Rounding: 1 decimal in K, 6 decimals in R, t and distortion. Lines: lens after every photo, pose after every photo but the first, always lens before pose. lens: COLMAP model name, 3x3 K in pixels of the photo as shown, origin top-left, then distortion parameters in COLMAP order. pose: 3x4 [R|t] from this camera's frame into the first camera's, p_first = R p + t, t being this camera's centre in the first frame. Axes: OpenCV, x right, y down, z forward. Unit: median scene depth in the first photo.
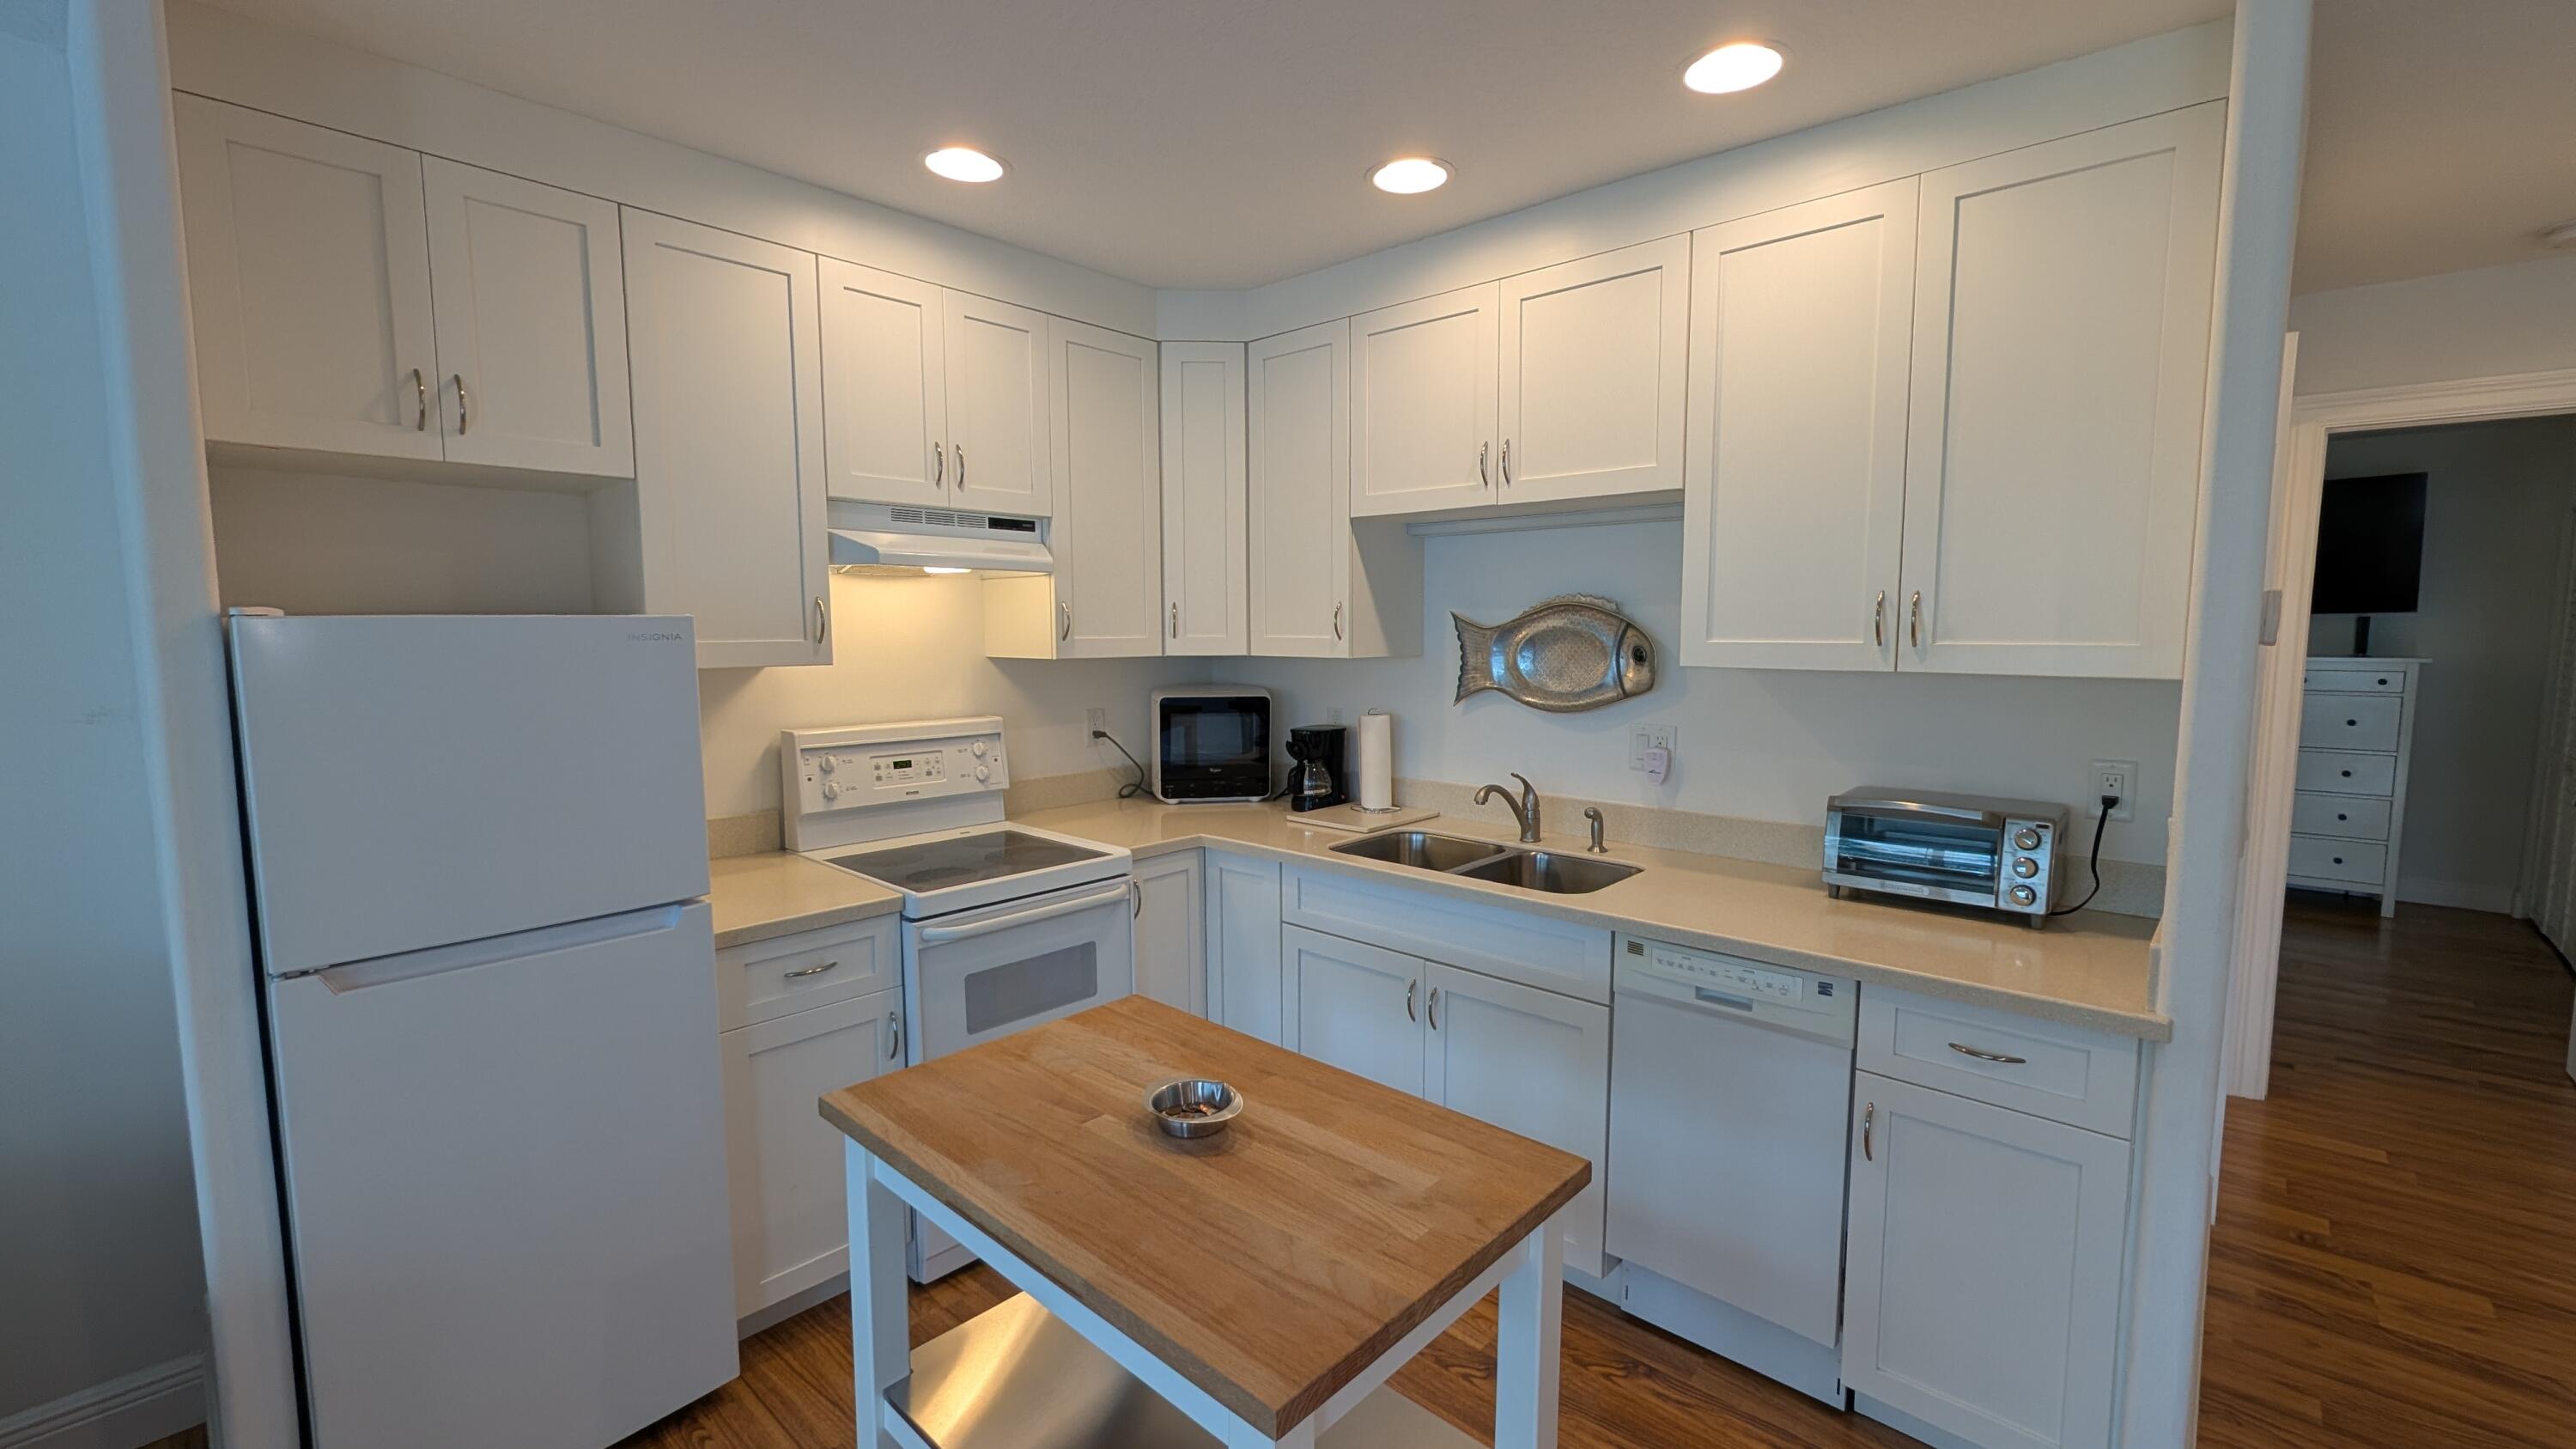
lens RADIAL K [[1057.3, 0, 1287.0], [0, 1057.3, 730.9], [0, 0, 1]] dist [0.001992, -0.001865]
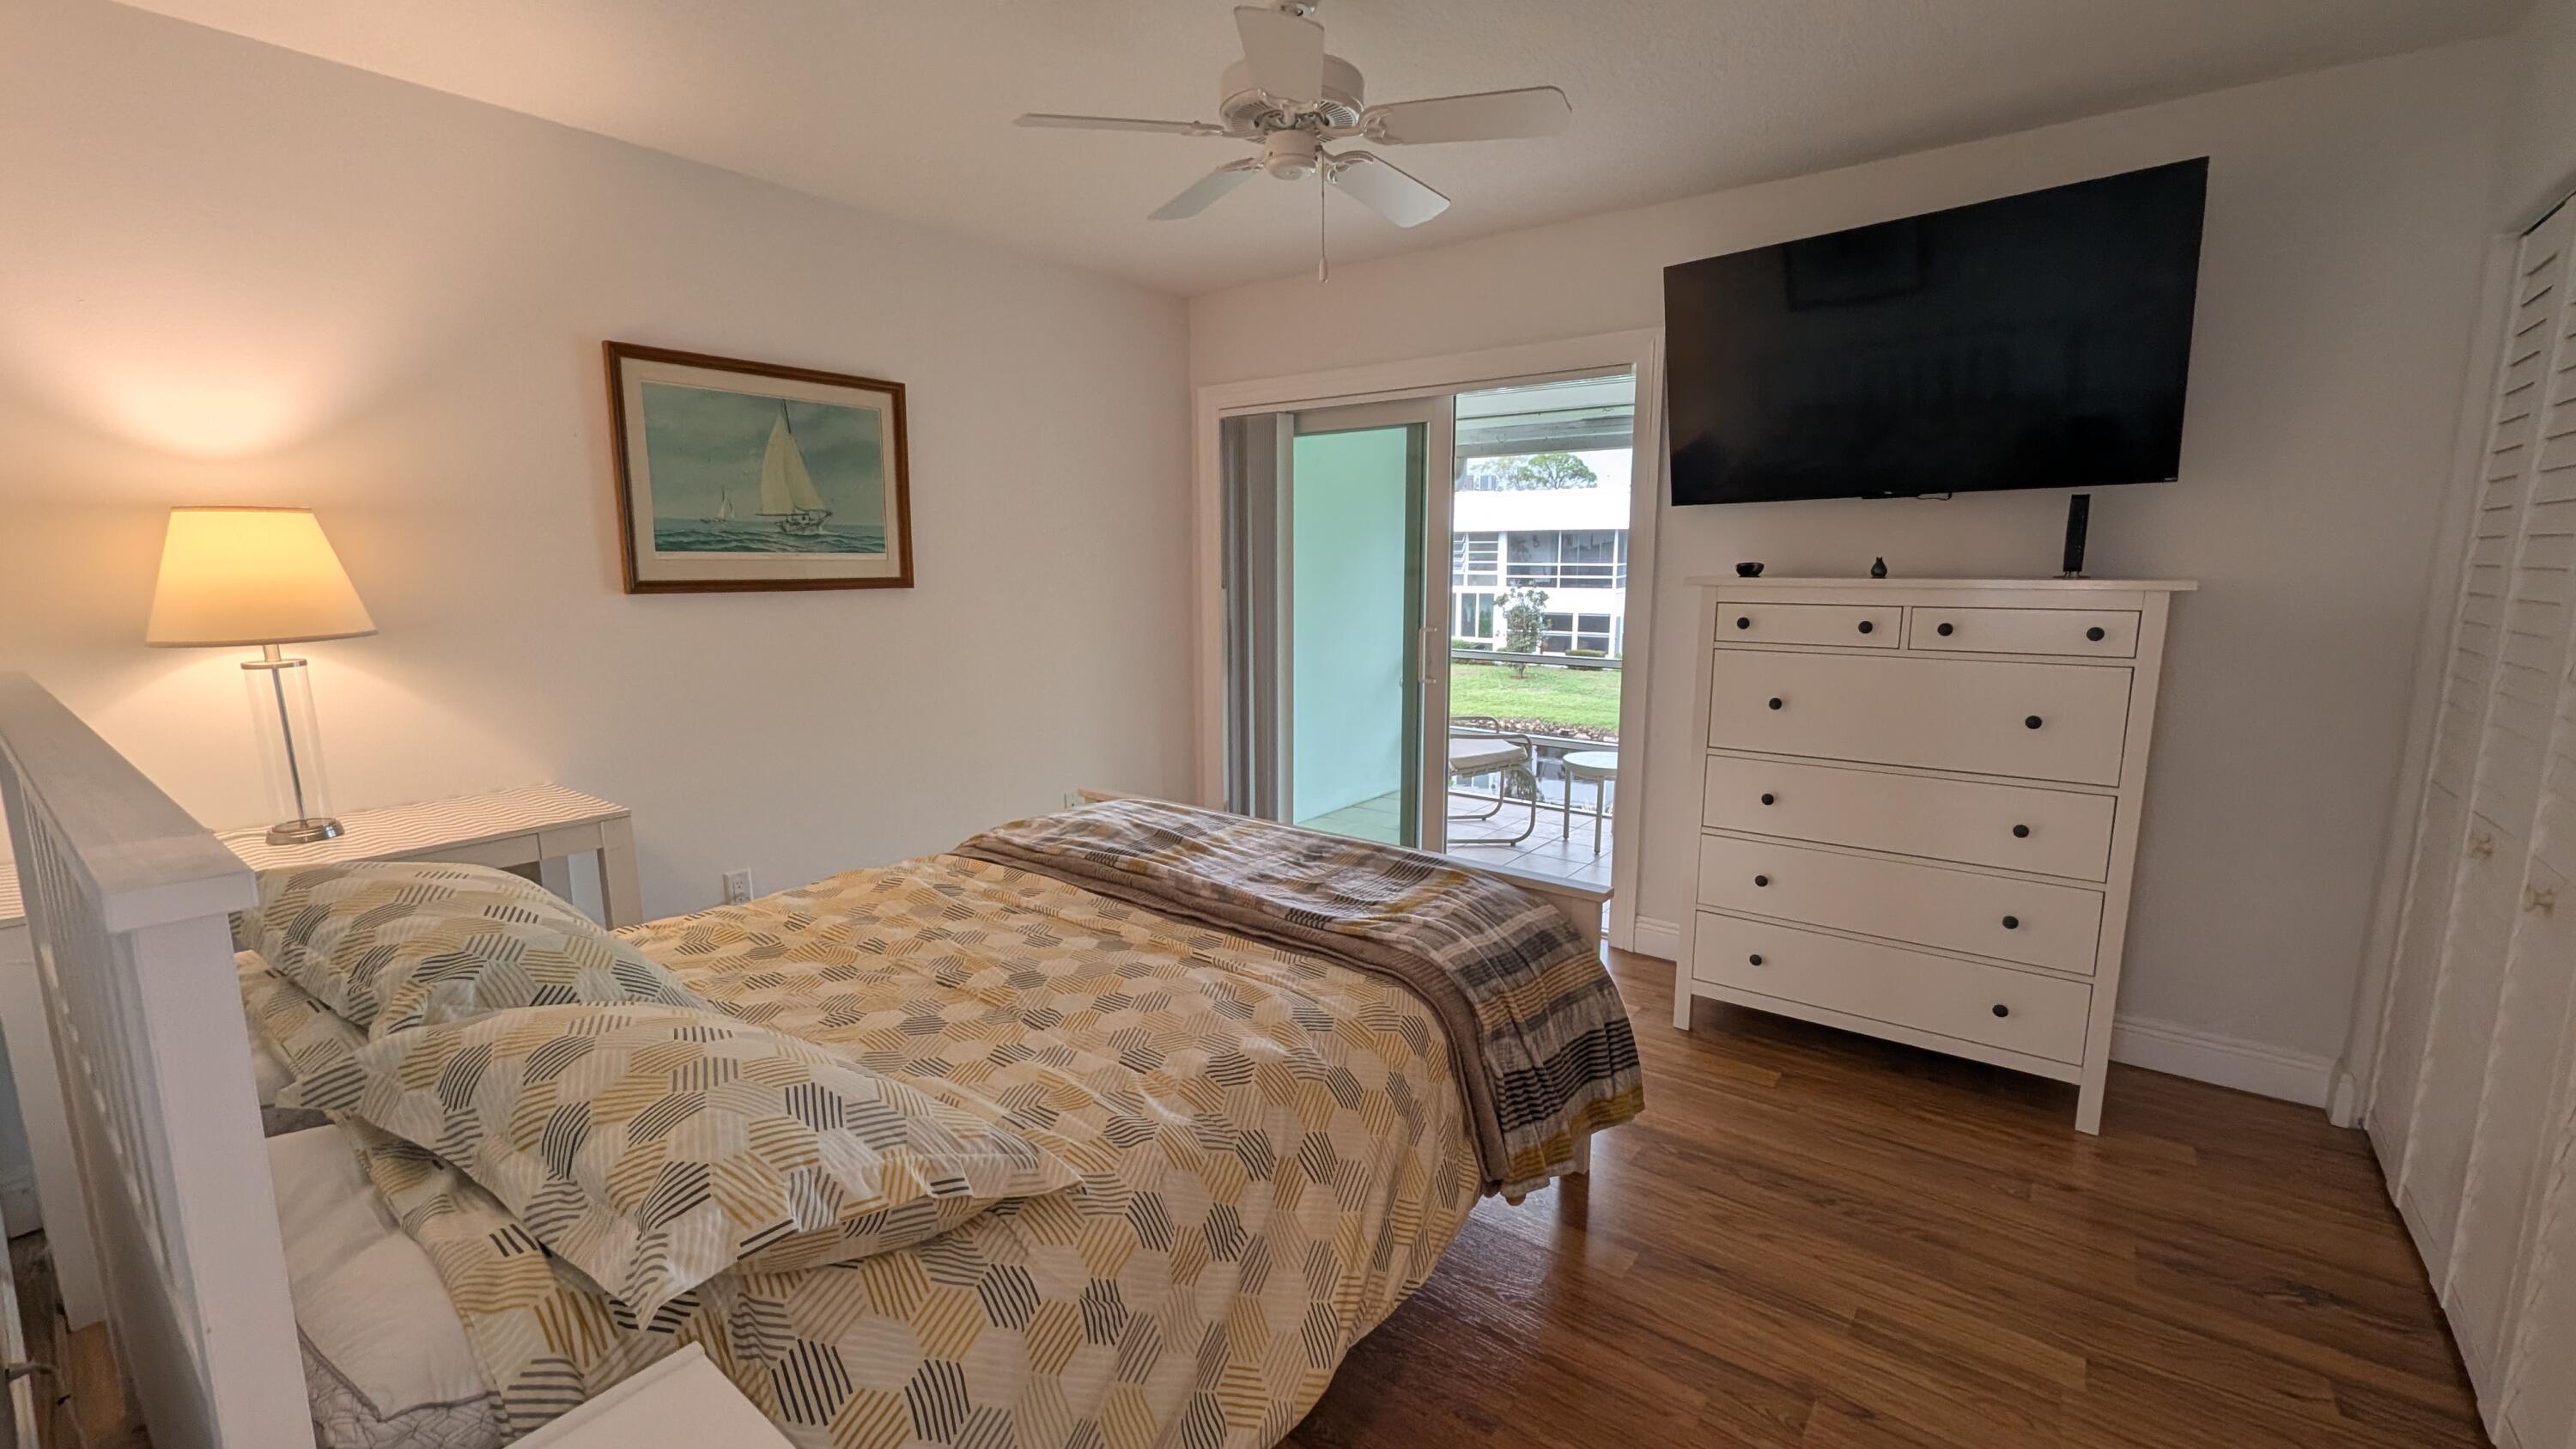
lens RADIAL K [[1057.3, 0, 1286.4], [0, 1057.3, 739.3], [0, 0, 1]] dist [0.001992, -0.001865]
pose [[0.997107, -0.013113, 0.074872, 1.258417], [0.007795, 0.997455, 0.070878, -0.068957], [-0.075611, -0.070089, 0.994671, 1.098570]]
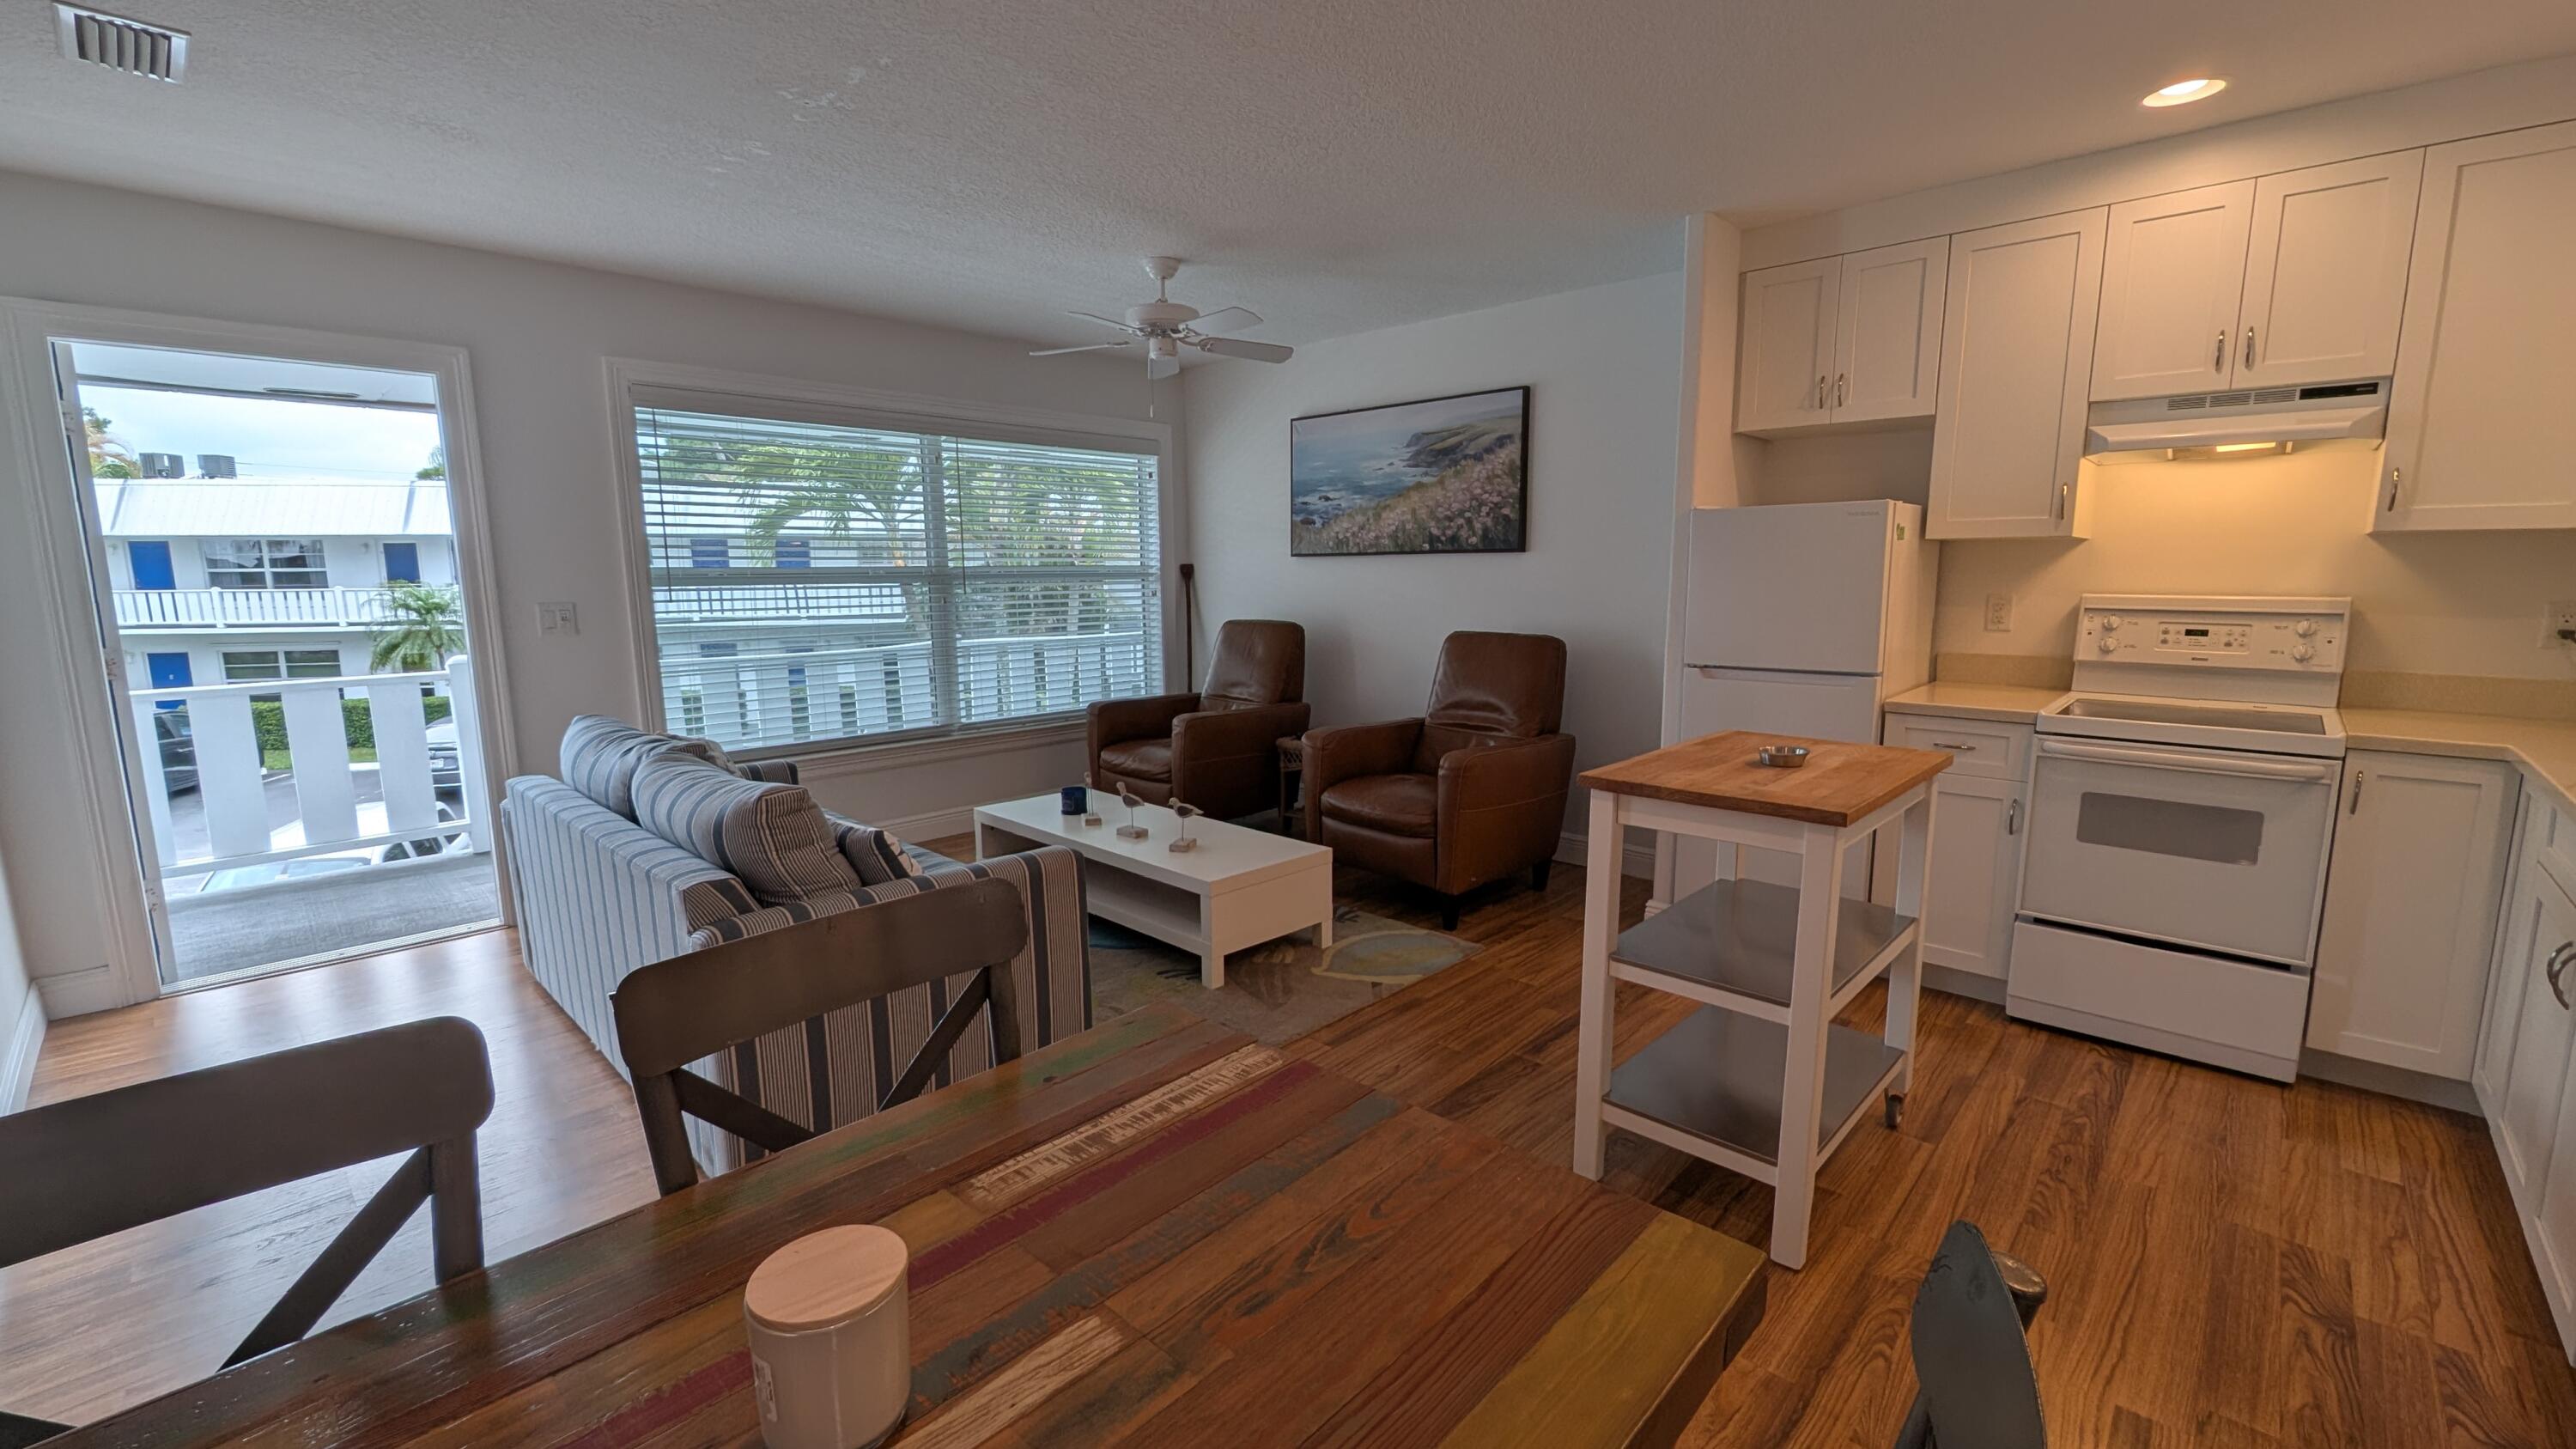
lens RADIAL K [[1057.3, 0, 1284.8], [0, 1057.3, 727.2], [0, 0, 1]] dist [0.001992, -0.001865]
pose [[-0.012629, 0.148691, -0.988803, 0.783434], [-0.095847, 0.984148, 0.149215, 0.057879], [0.995316, 0.096658, 0.001823, 0.069793]]
